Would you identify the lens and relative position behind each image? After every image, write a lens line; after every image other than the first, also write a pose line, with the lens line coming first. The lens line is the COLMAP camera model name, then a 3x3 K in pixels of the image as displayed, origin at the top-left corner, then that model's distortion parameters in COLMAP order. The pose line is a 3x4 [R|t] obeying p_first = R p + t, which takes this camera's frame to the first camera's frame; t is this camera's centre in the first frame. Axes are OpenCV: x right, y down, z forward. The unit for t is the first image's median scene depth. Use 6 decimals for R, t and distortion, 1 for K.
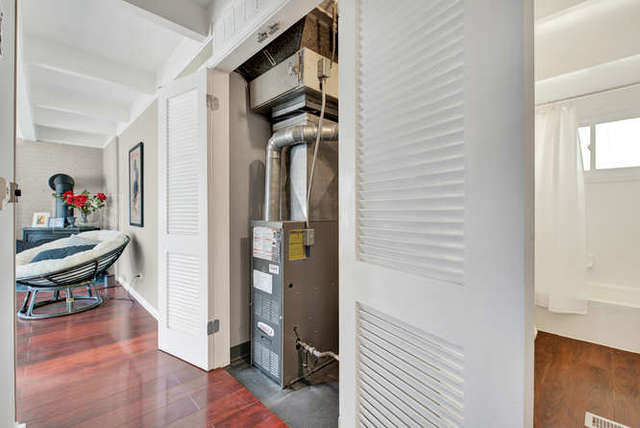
lens RADIAL K [[280.0, 0, 318.9], [0, 280.0, 210.7], [0, 0, 1]] dist [0.000581, -0.000026]
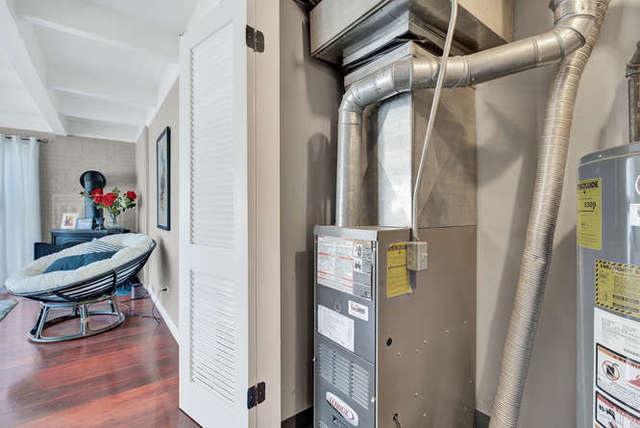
lens RADIAL K [[280.0, 0, 318.9], [0, 280.0, 210.7], [0, 0, 1]] dist [0.000581, -0.000026]
pose [[0.993192, -0.001083, -0.116485, -0.115927], [0.001000, 0.999999, -0.000770, 0.001465], [0.116486, 0.000648, 0.993192, 0.276667]]
